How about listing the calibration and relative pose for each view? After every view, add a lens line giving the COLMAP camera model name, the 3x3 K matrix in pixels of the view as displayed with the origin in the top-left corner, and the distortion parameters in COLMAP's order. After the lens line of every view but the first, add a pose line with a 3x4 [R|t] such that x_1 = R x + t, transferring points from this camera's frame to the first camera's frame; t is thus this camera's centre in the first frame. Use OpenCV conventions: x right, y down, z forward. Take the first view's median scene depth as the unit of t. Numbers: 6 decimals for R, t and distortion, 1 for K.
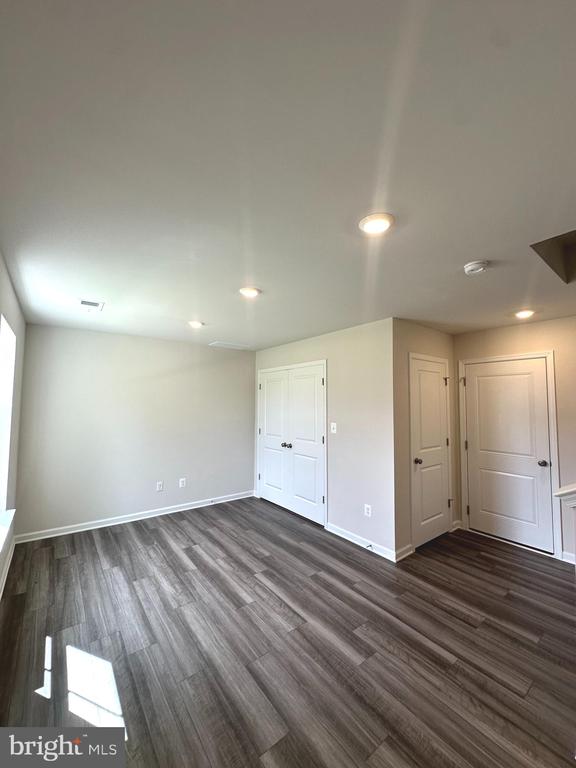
lens RADIAL K [[304.9, 0, 290.9], [0, 304.9, 384.0], [0, 0, 1]] dist [-0.007151, 0.000081]
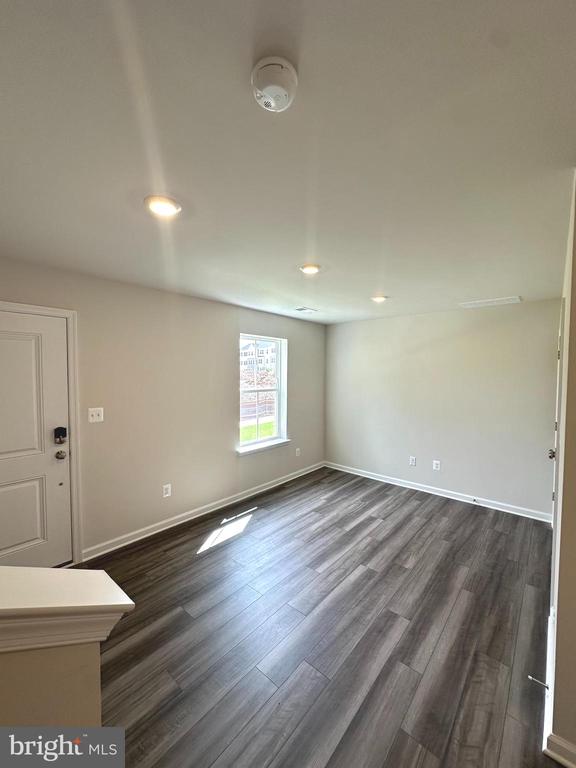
lens RADIAL K [[304.9, 0, 290.9], [0, 304.9, 384.0], [0, 0, 1]] dist [-0.007151, 0.000081]
pose [[0.195491, 0.032940, -0.980152, 0.676433], [0.058252, 0.997281, 0.045134, 0.011445], [0.978974, -0.065919, 0.193040, 0.584838]]
